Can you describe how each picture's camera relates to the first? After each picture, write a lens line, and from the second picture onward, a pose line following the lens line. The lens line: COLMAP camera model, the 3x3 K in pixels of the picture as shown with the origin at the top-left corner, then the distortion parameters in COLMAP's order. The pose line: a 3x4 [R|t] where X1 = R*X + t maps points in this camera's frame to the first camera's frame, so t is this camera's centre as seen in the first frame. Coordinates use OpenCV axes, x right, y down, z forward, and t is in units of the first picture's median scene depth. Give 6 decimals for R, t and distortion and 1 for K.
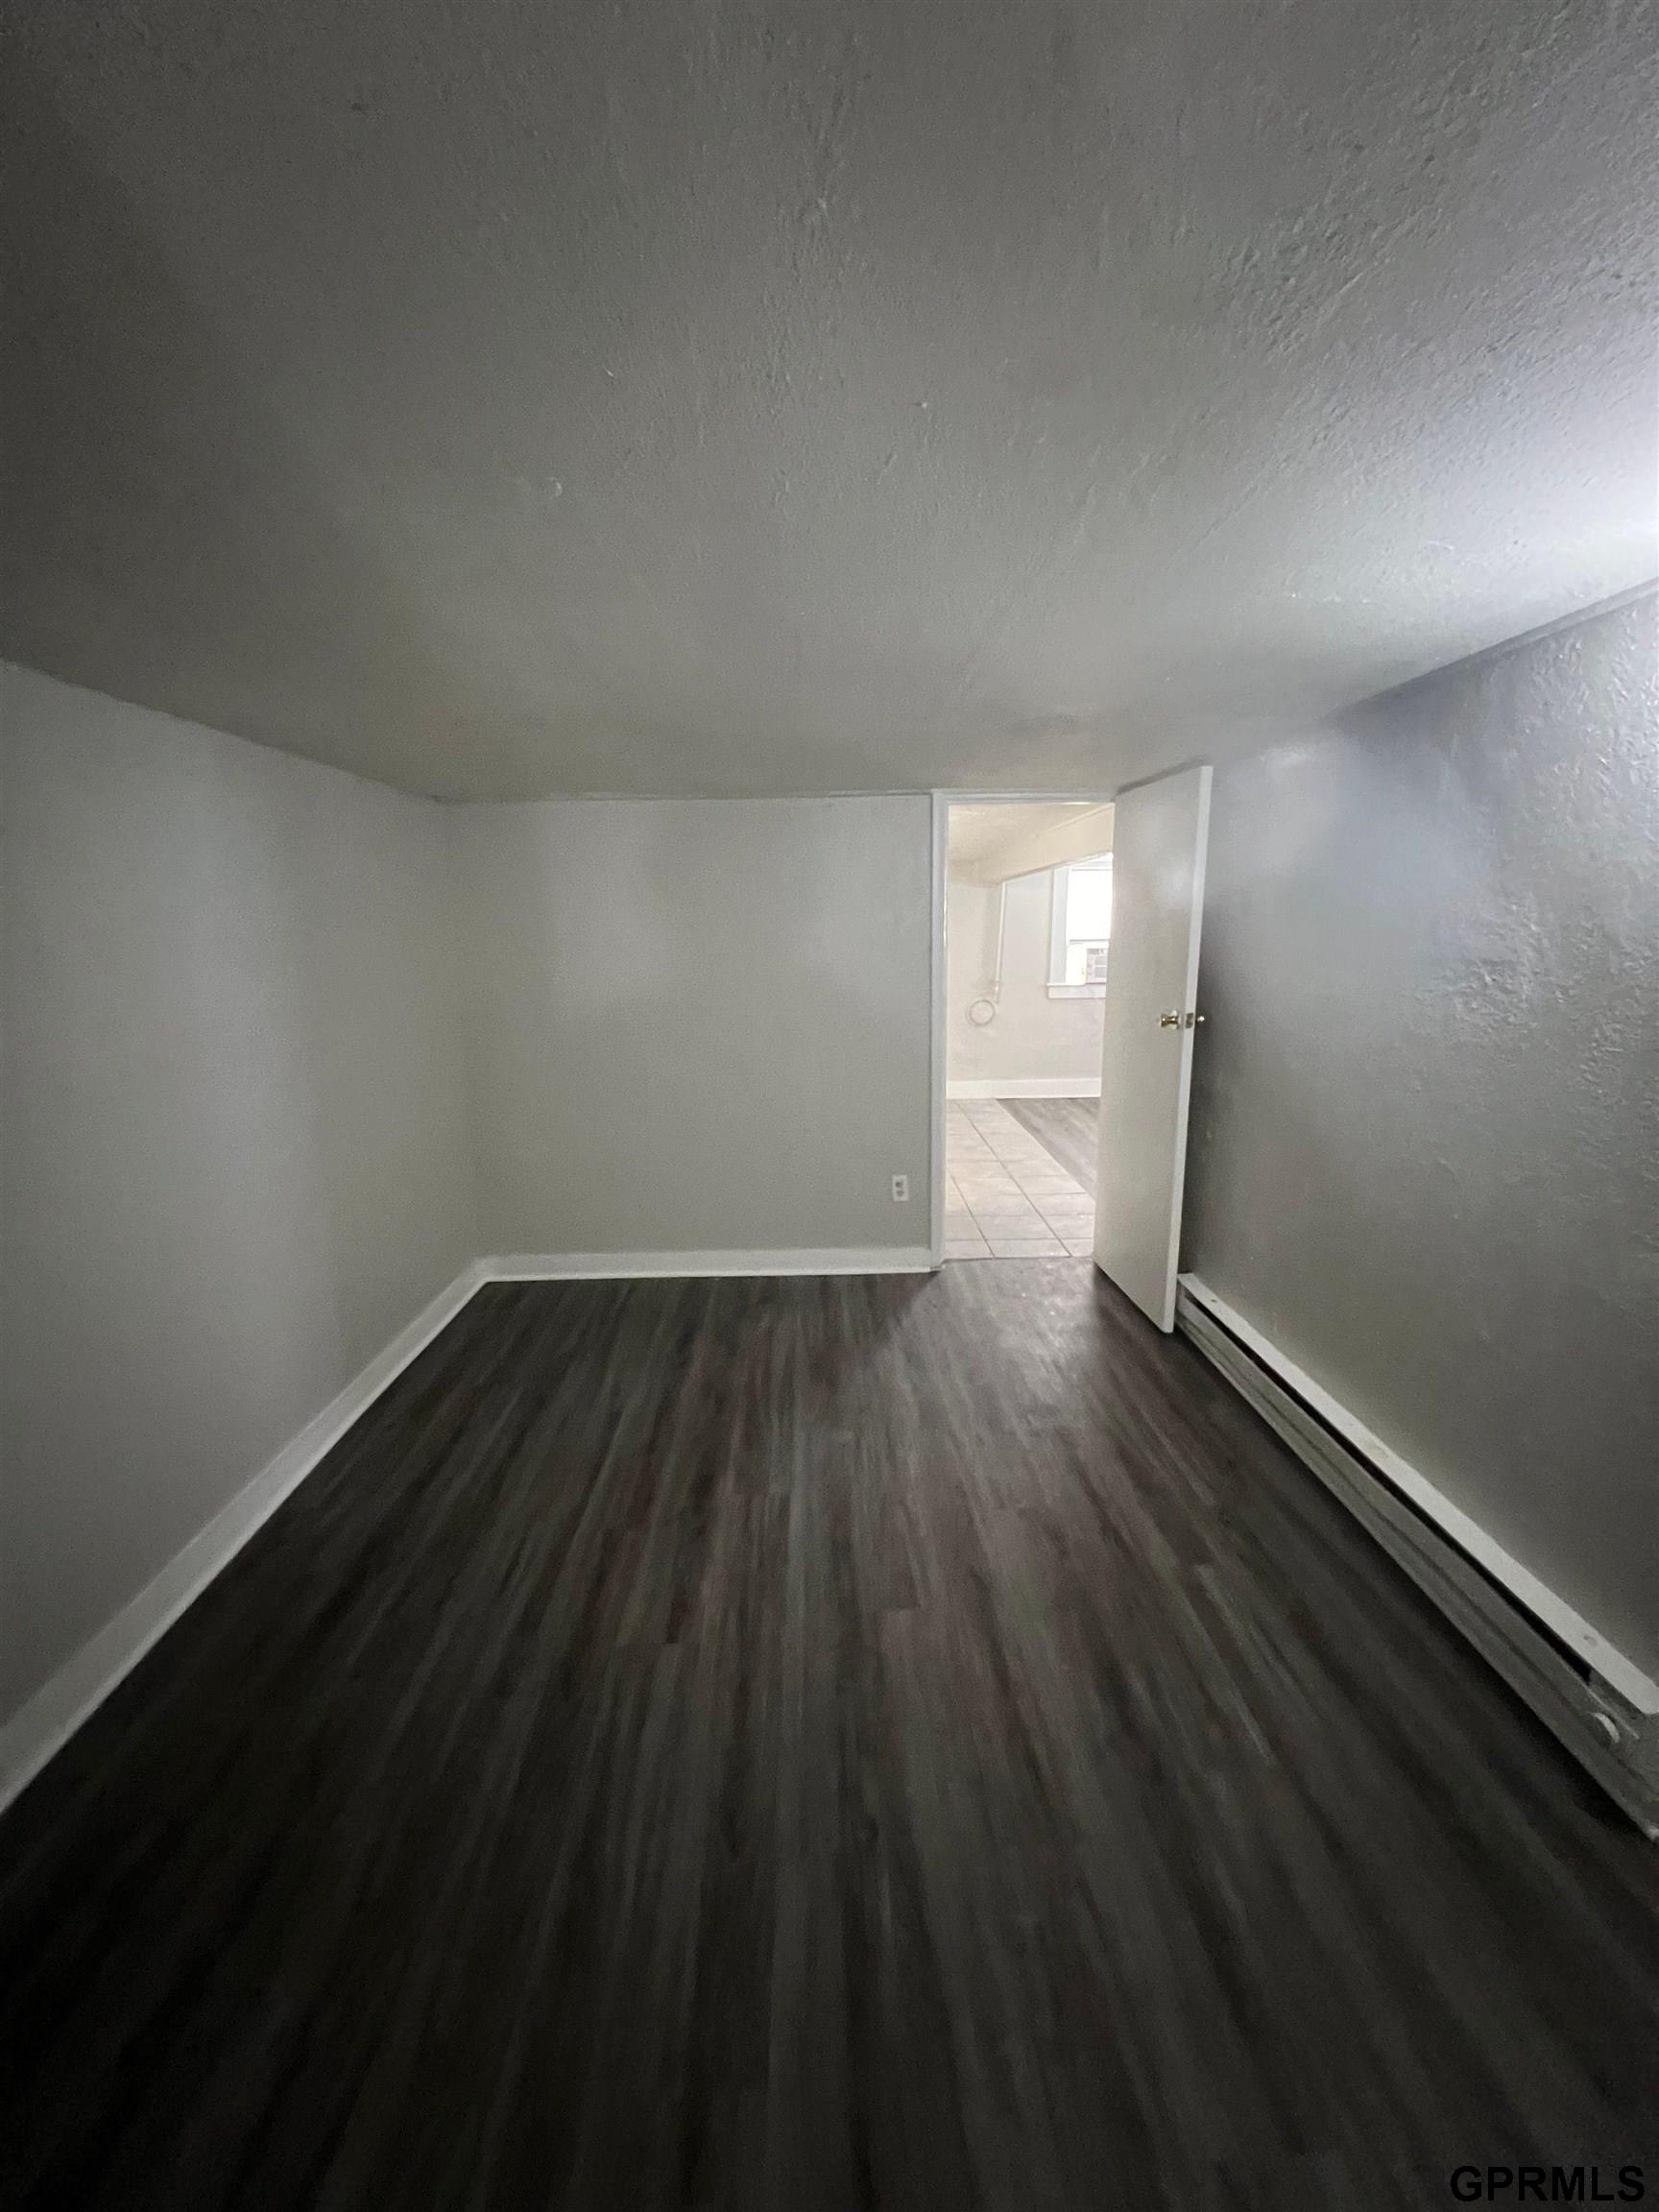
lens RADIAL K [[878.1, 0, 833.9], [0, 878.1, 1102.7], [0, 0, 1]] dist [-0.000870, 0.000122]
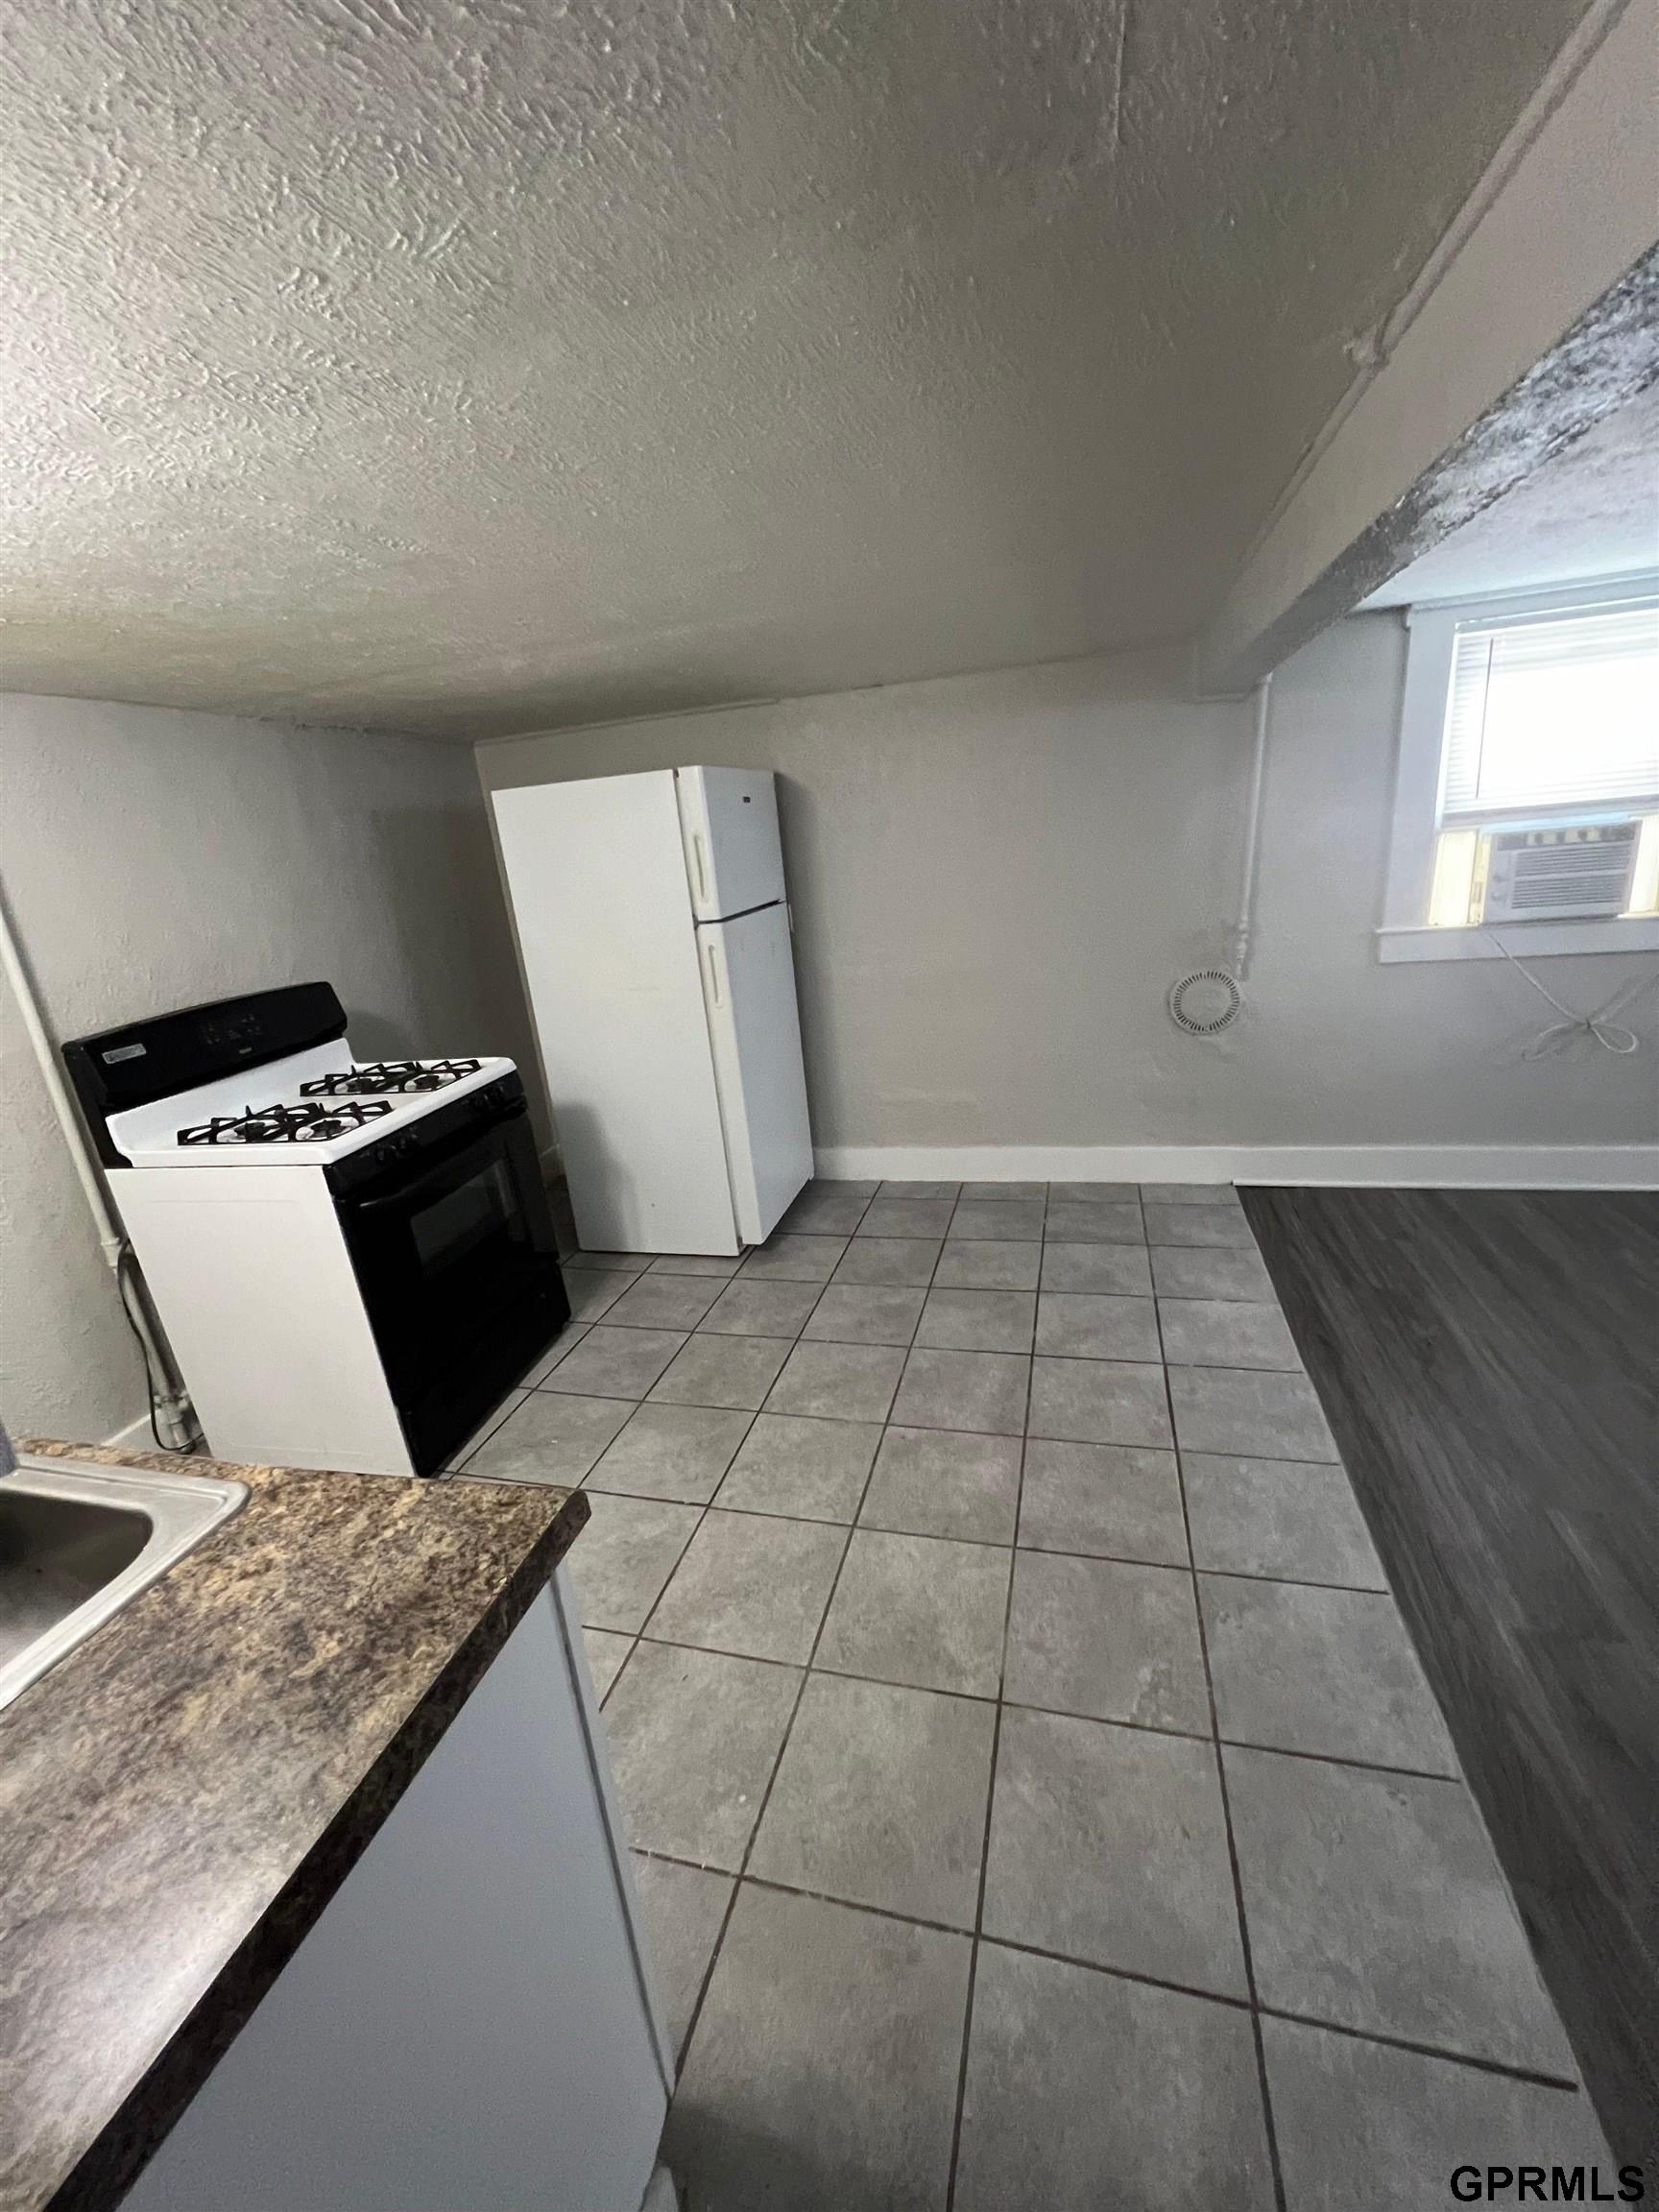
lens RADIAL K [[878.1, 0, 834.9], [0, 878.1, 1102.1], [0, 0, 1]] dist [-0.000870, 0.000122]
pose [[0.957674, 0.008496, -0.287731, 0.118824], [0.023639, 0.993867, 0.108023, -0.105433], [0.286884, -0.110253, 0.951600, 0.524563]]
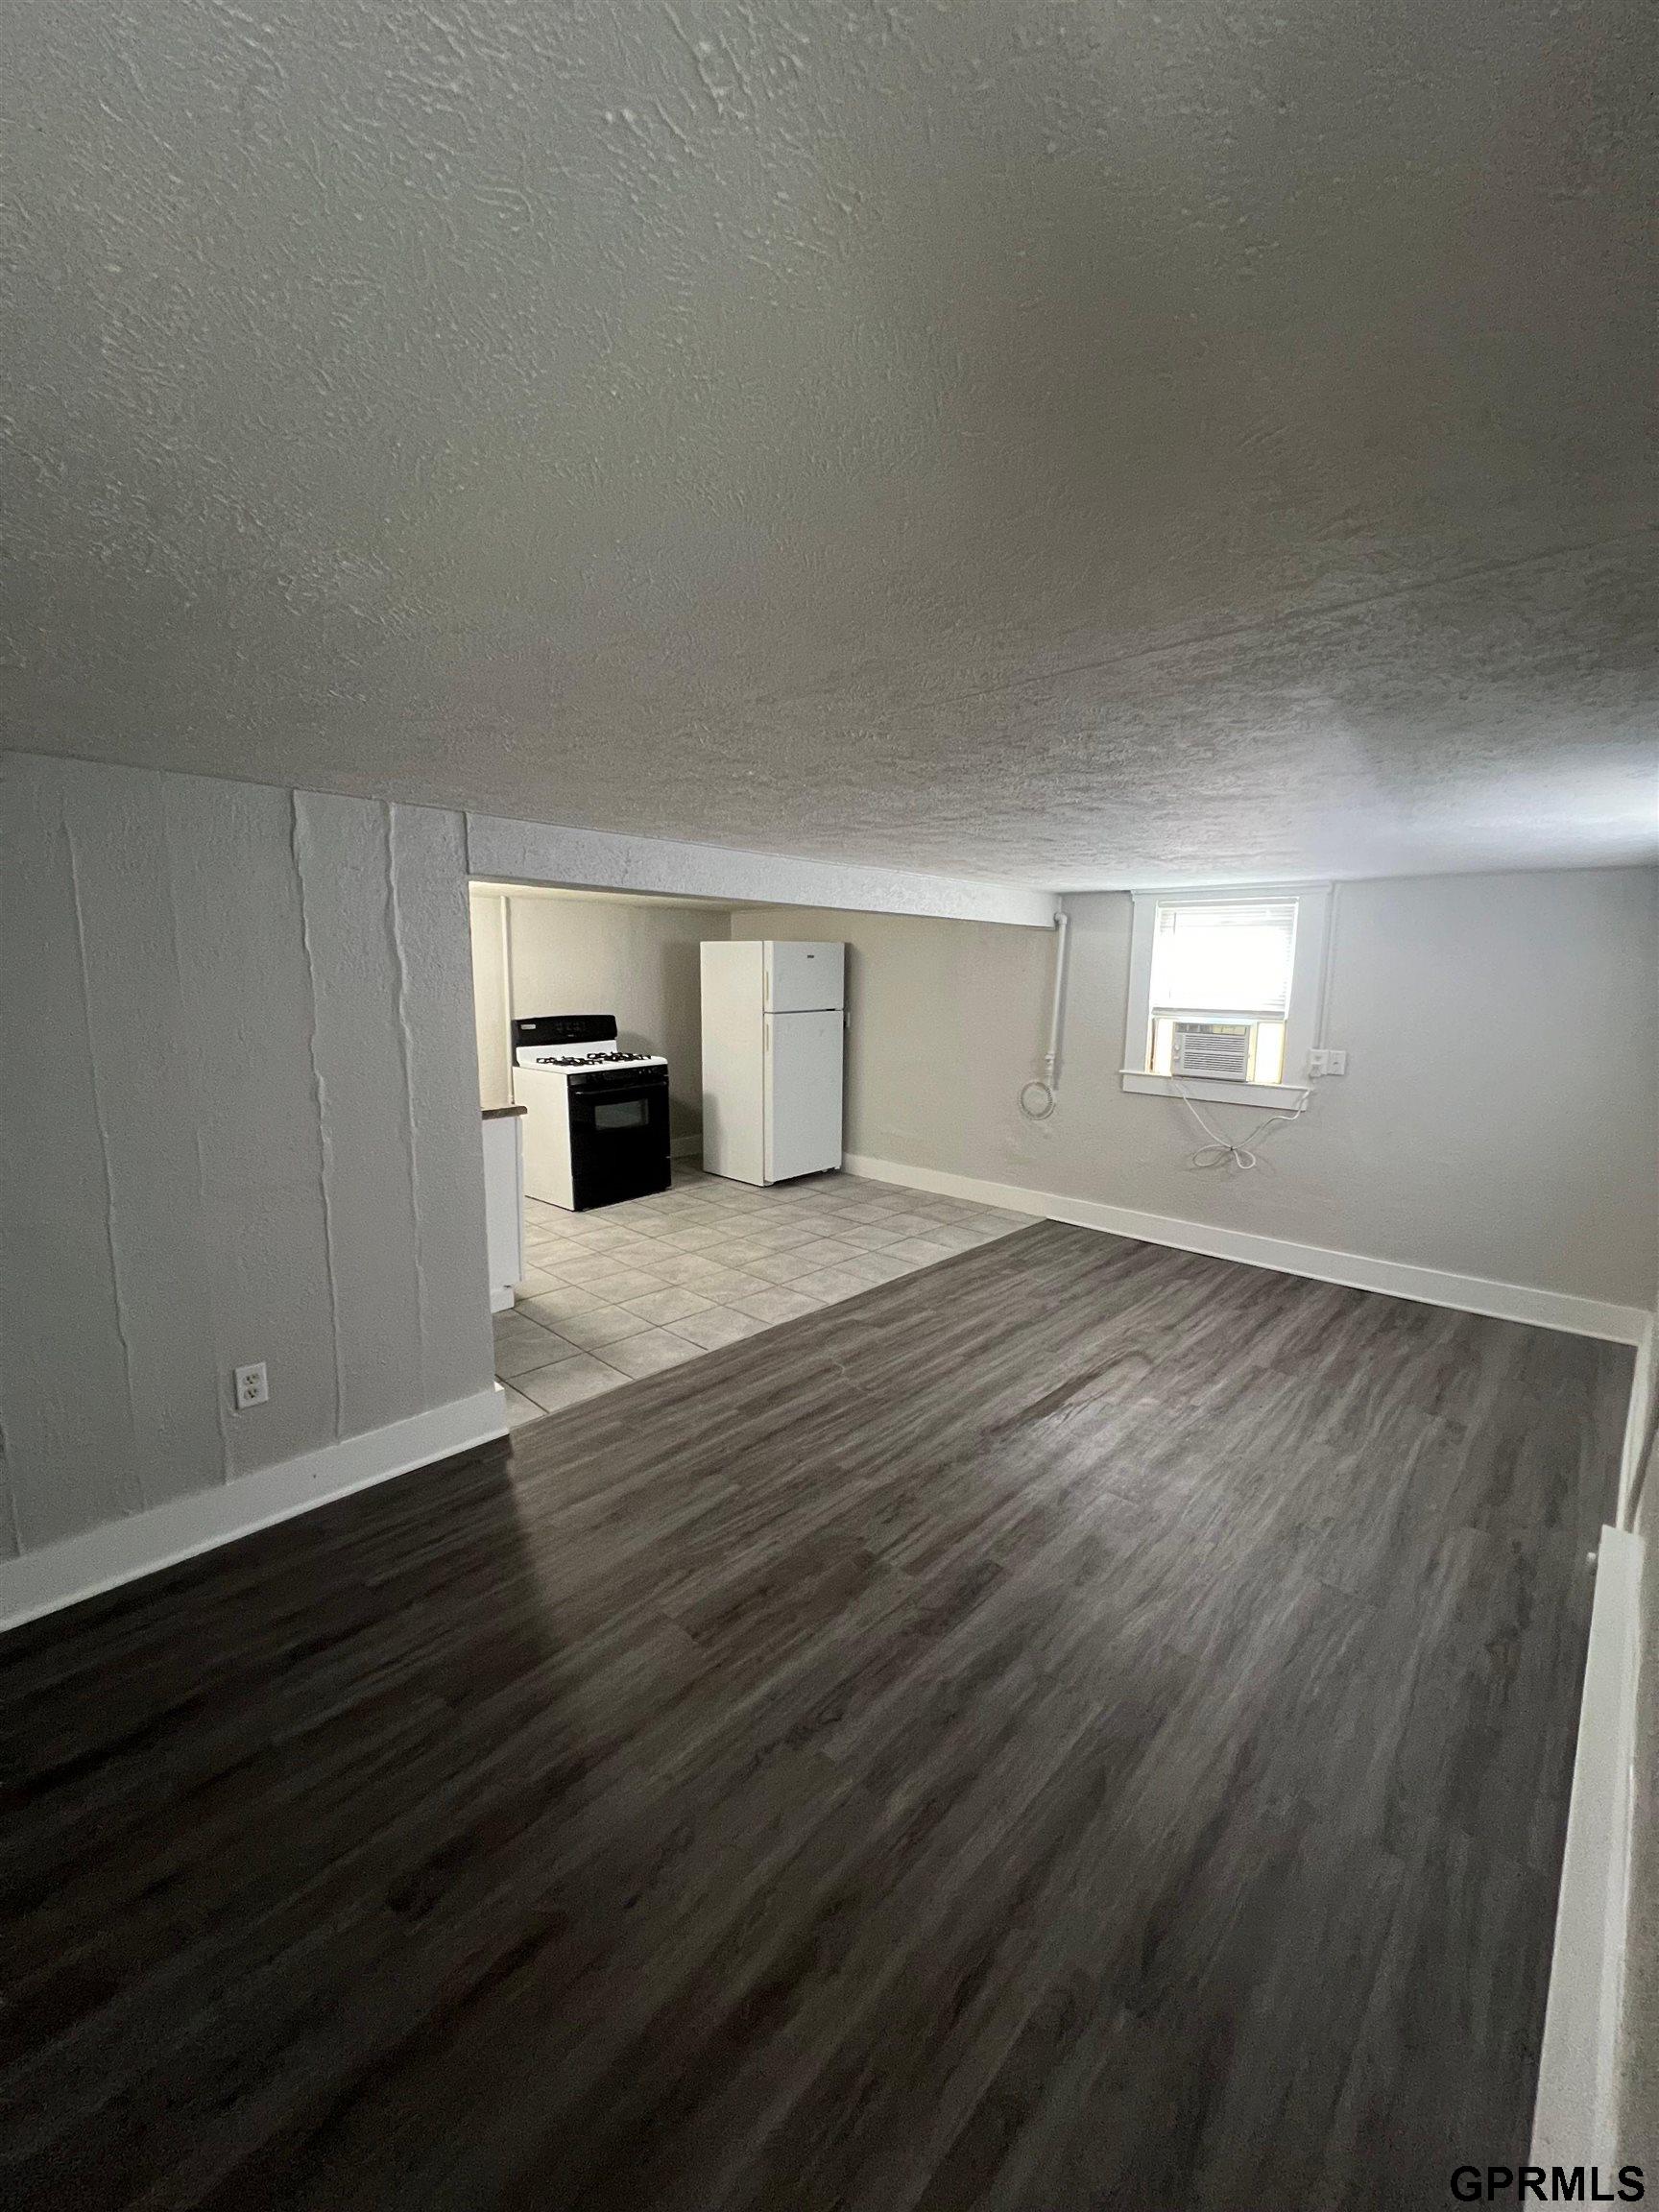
lens RADIAL K [[878.1, 0, 837.8], [0, 878.1, 1097.0], [0, 0, 1]] dist [-0.000870, 0.000122]
pose [[0.715571, 0.124990, -0.687267, 0.563617], [-0.160332, 0.986983, 0.012563, -0.087886], [0.679891, 0.101201, 0.726297, 0.354034]]
